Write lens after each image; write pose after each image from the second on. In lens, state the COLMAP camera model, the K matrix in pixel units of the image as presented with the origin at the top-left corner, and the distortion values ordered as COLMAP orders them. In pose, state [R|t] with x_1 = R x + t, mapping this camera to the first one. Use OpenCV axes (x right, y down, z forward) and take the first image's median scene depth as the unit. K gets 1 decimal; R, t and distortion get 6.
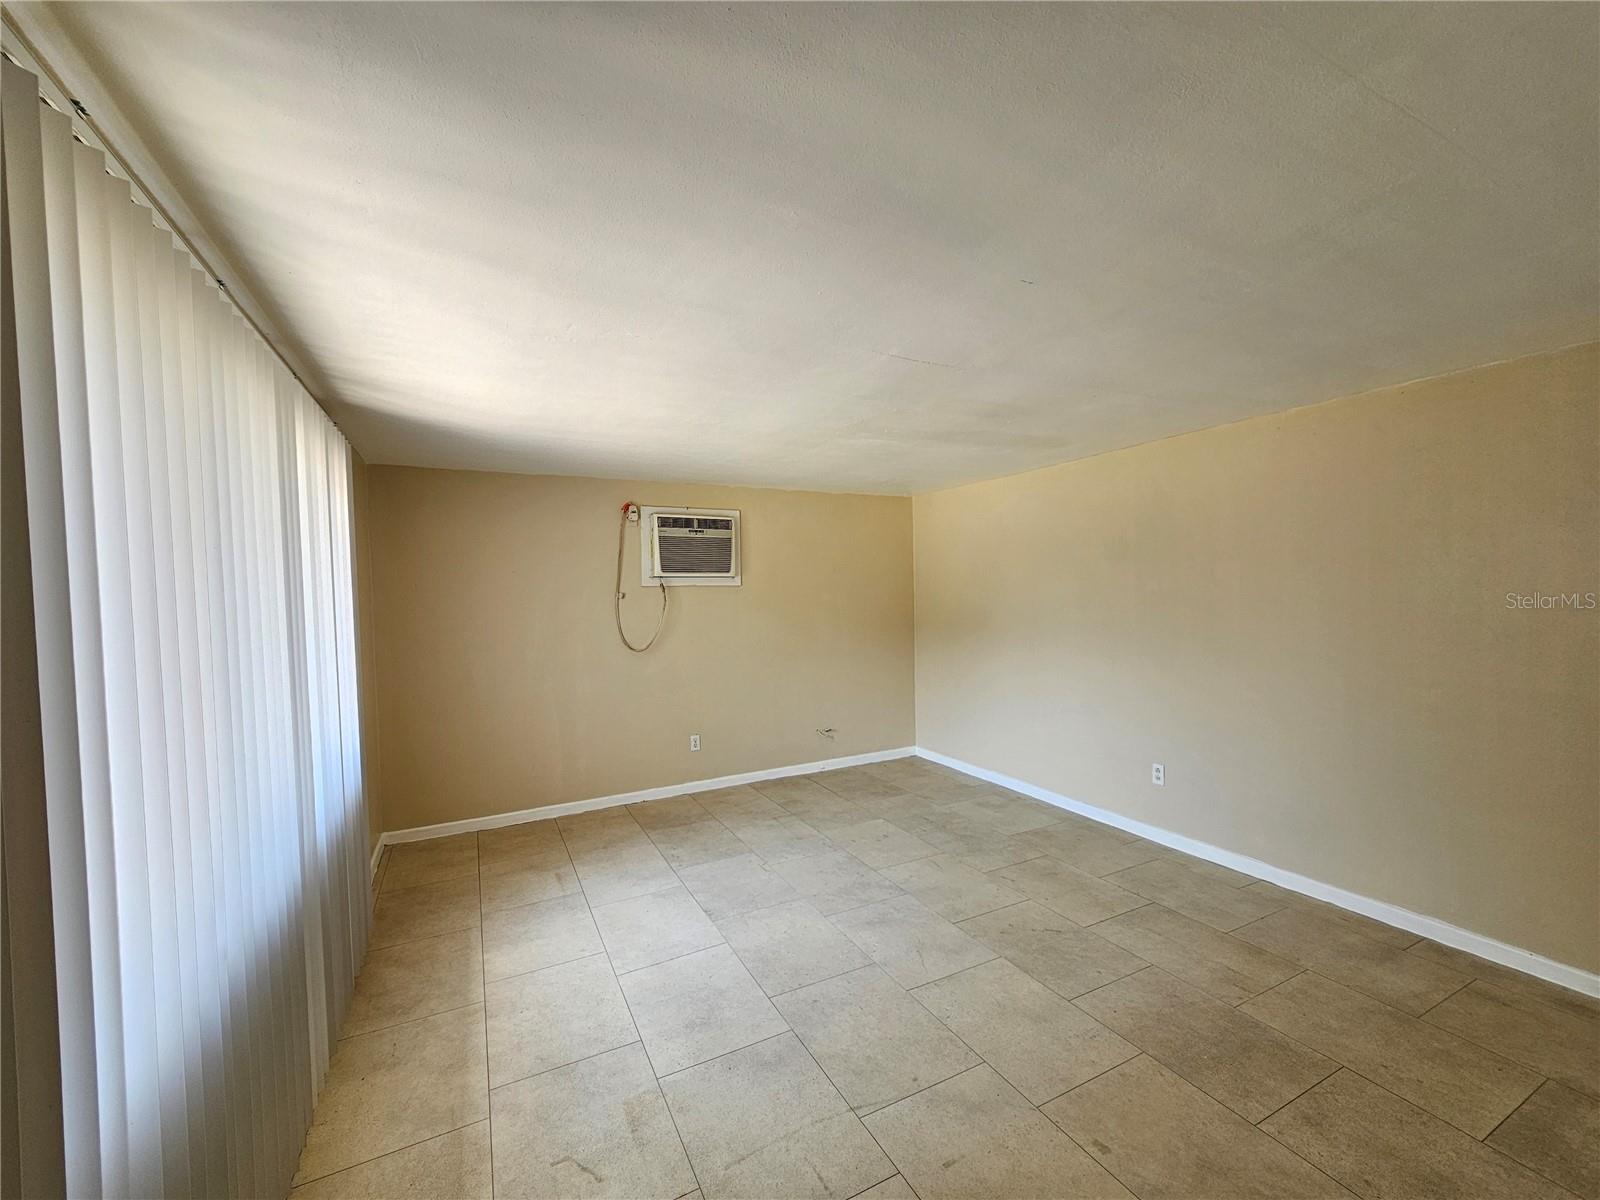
lens RADIAL K [[657.2, 0, 795.7], [0, 657.2, 607.6], [0, 0, 1]] dist [0.004183, 0.000460]
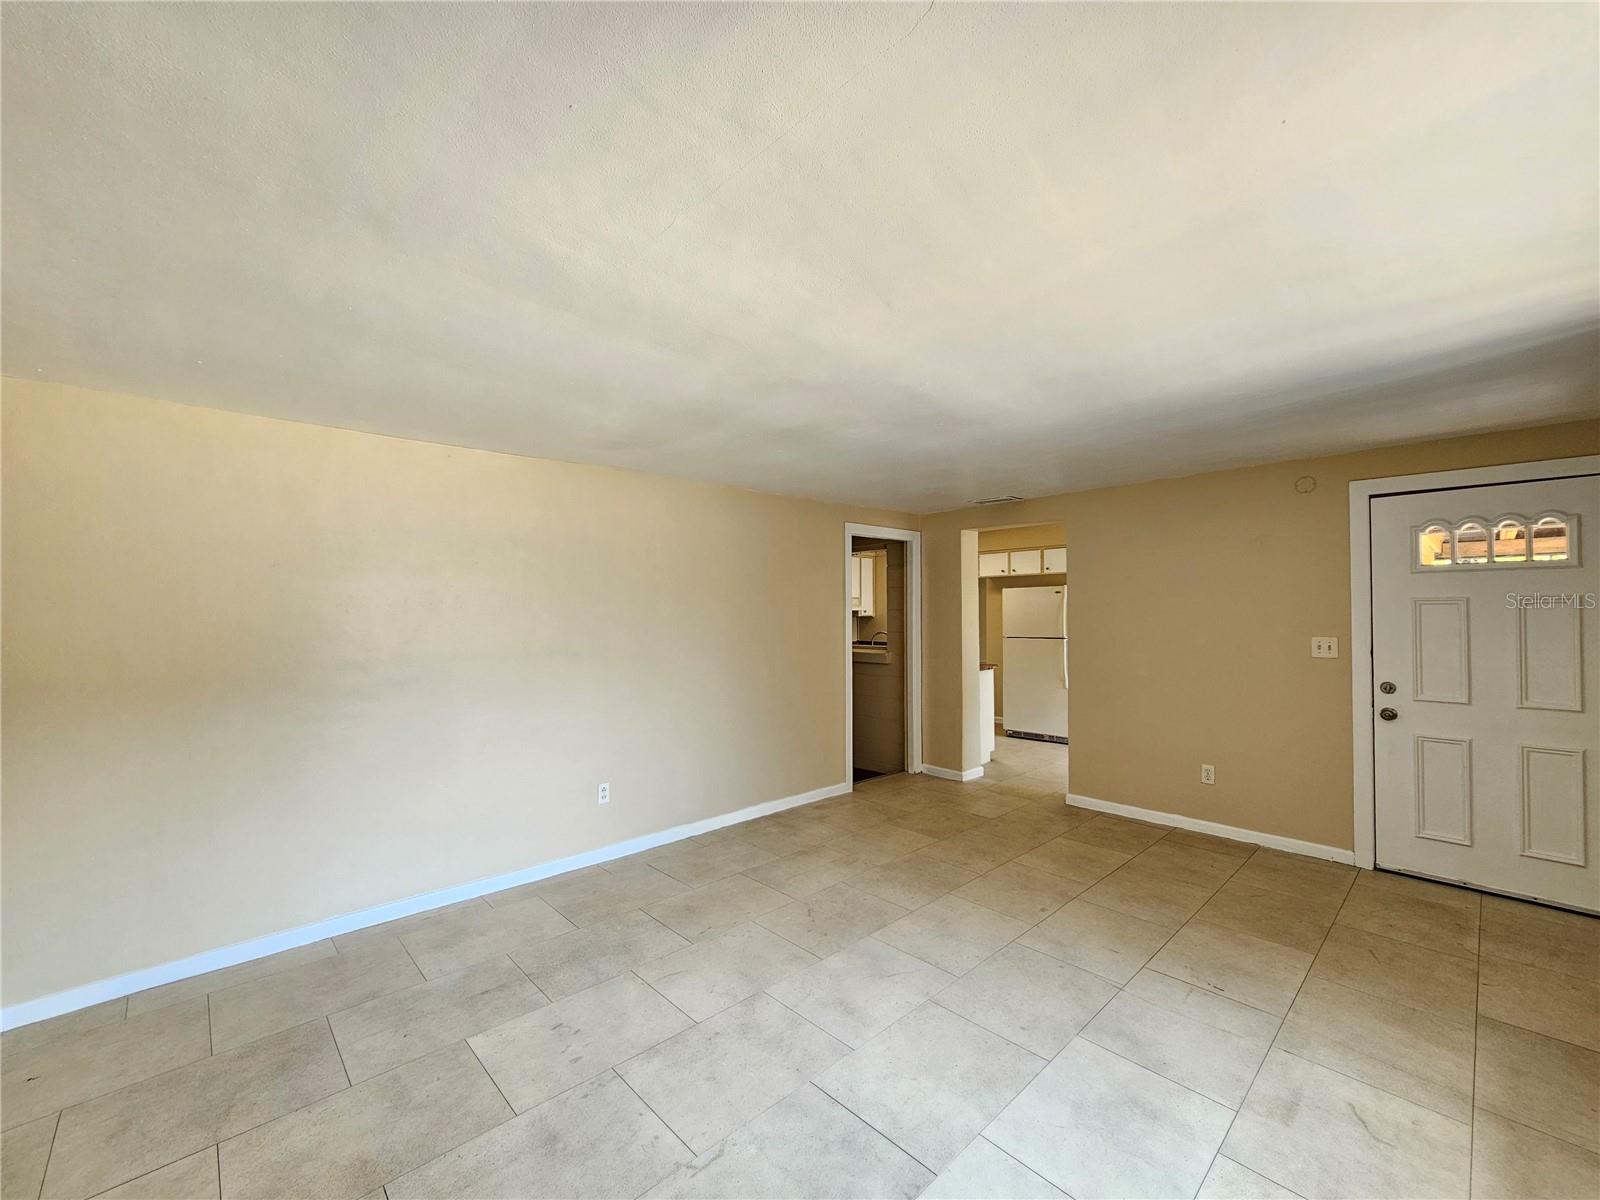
lens RADIAL K [[657.2, 0, 795.7], [0, 657.2, 607.6], [0, 0, 1]] dist [0.004183, 0.000460]
pose [[-0.288032, 0.028263, 0.957204, -0.687344], [0.035107, 0.999204, -0.018939, -0.004167], [-0.956977, 0.028149, -0.288795, 1.342471]]
